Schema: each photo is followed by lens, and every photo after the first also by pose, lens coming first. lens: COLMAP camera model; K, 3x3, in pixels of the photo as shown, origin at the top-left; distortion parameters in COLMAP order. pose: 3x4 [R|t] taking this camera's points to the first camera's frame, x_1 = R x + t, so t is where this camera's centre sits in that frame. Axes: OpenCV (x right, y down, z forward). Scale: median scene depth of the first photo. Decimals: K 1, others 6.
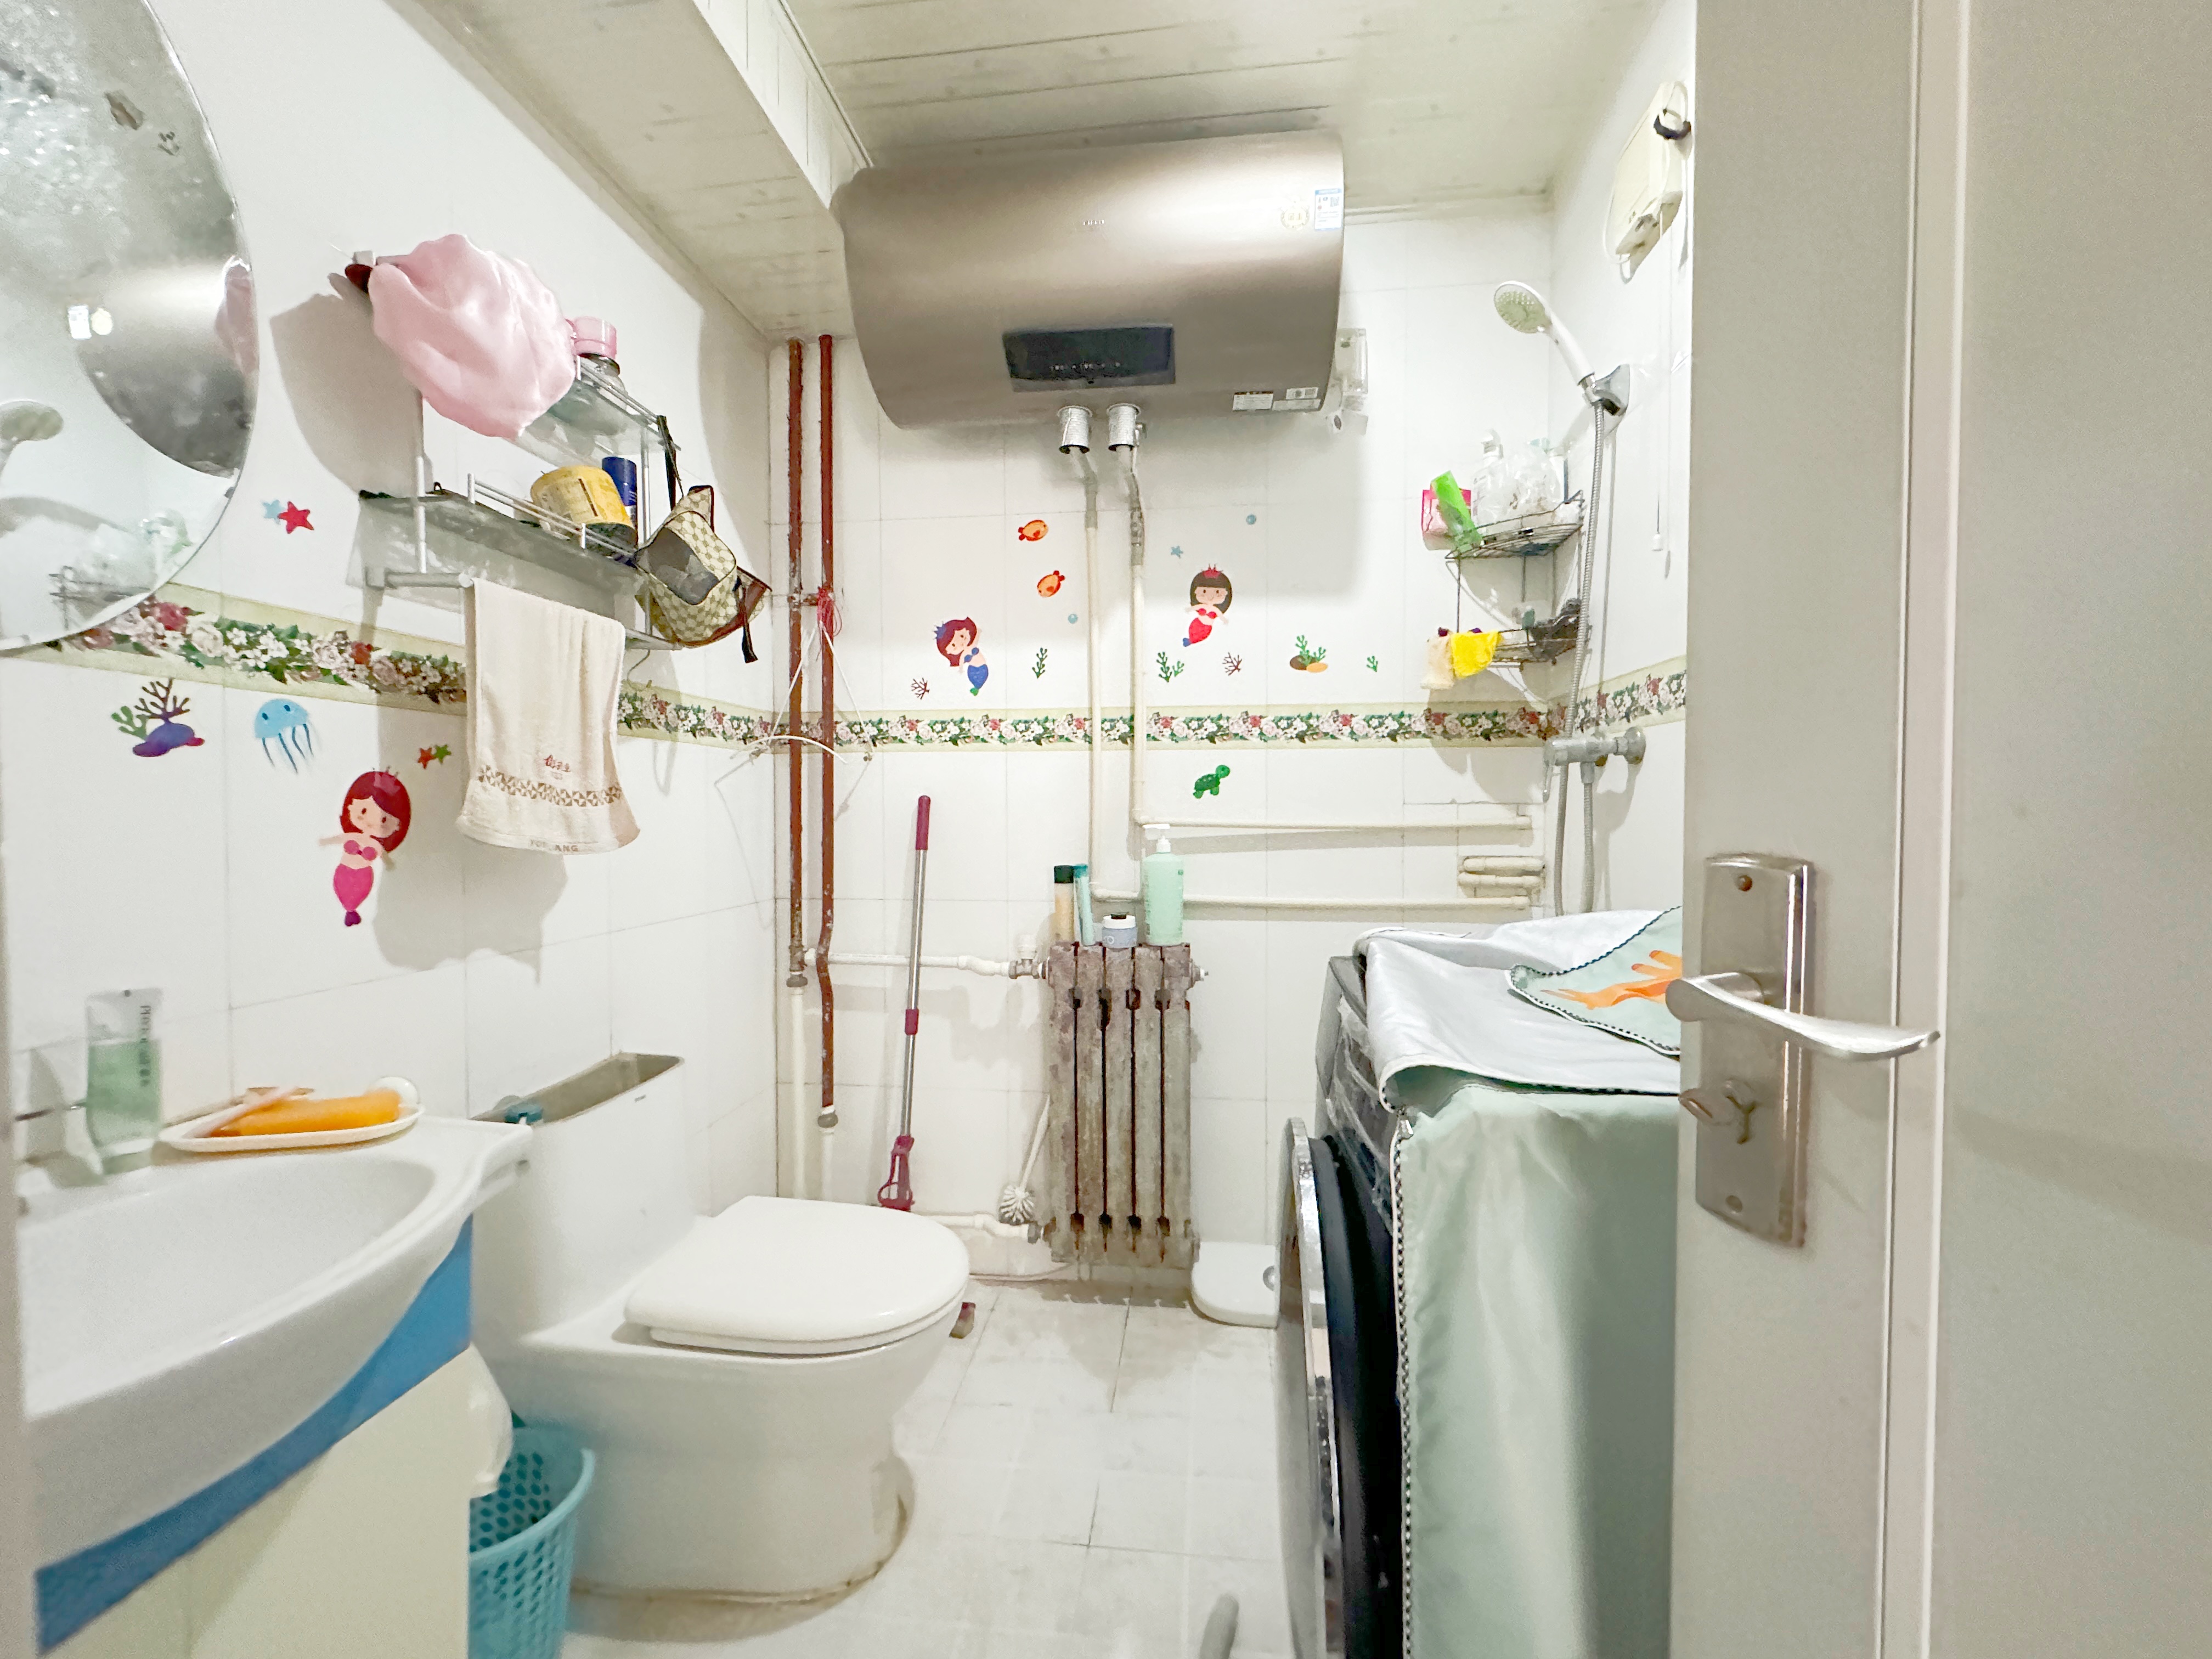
lens RADIAL K [[874.2, 0, 1114.9], [0, 874.2, 832.0], [0, 0, 1]] dist [0.002828, -0.000178]
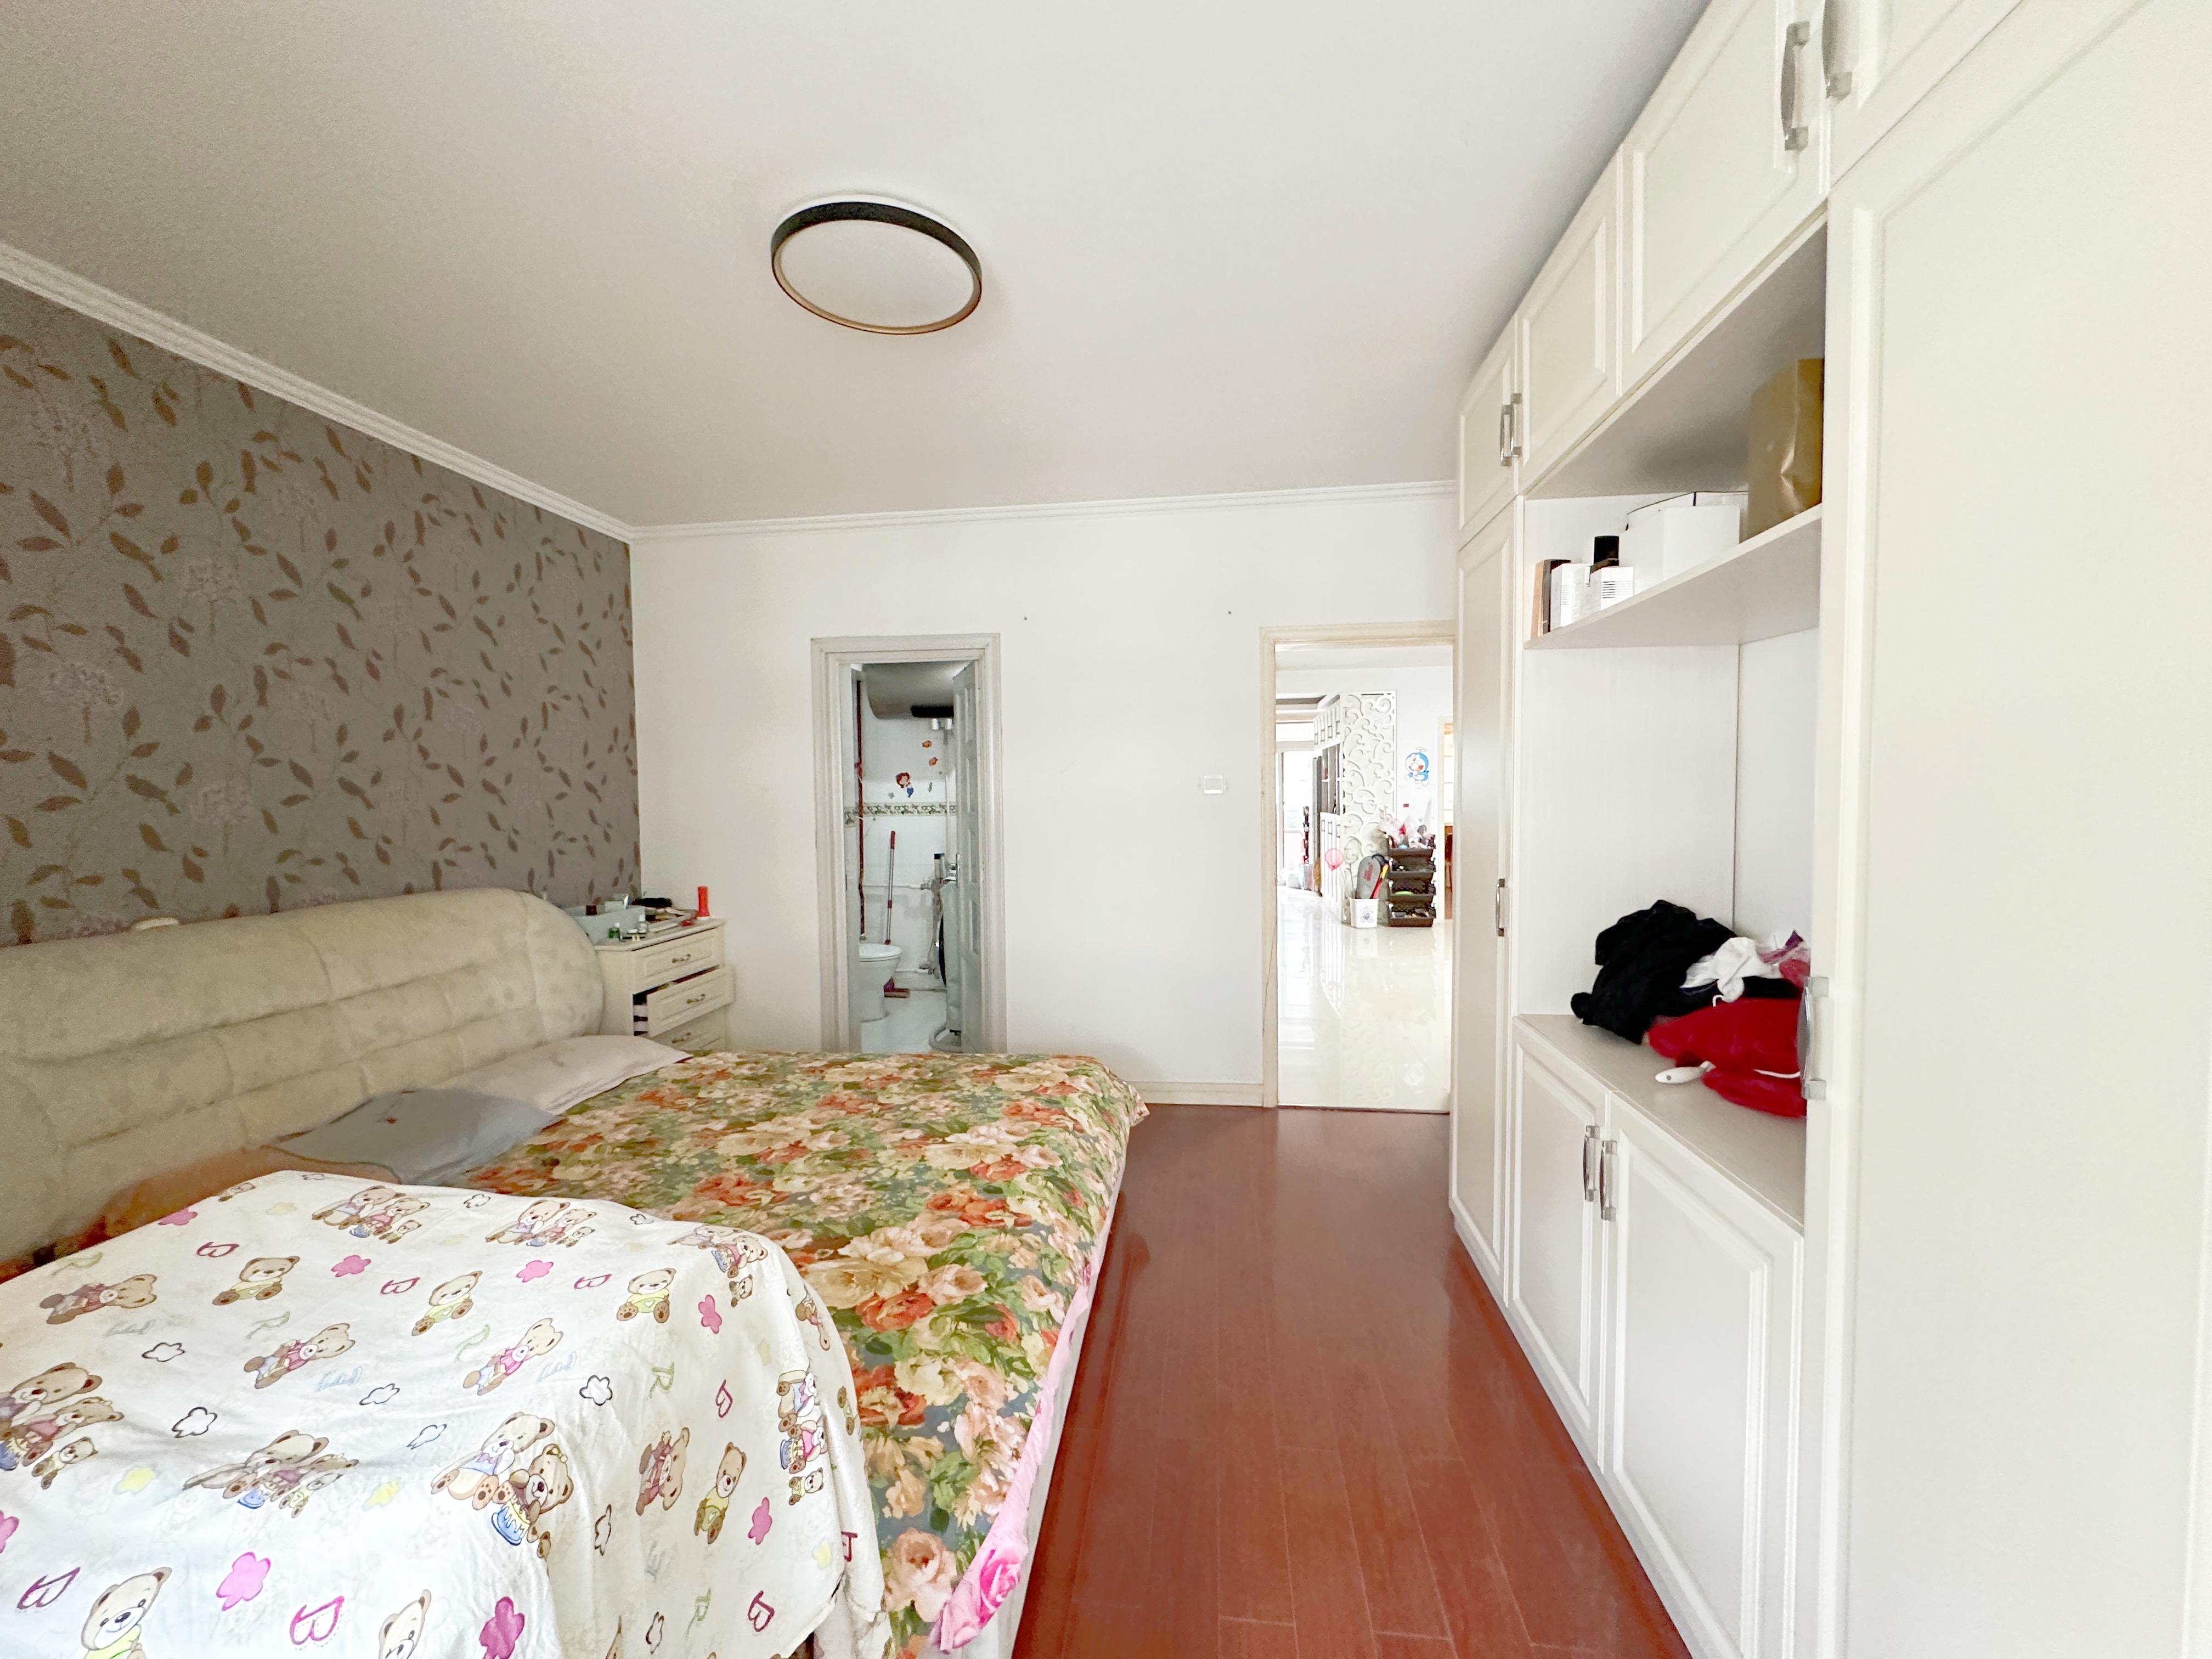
lens RADIAL K [[874.2, 0, 1119.8], [0, 874.2, 832.6], [0, 0, 1]] dist [0.002828, -0.000178]
pose [[0.999876, -0.012734, 0.009232, 0.544547], [0.012628, 0.999855, 0.011439, -0.061365], [-0.009376, -0.011321, 0.999892, -2.054407]]
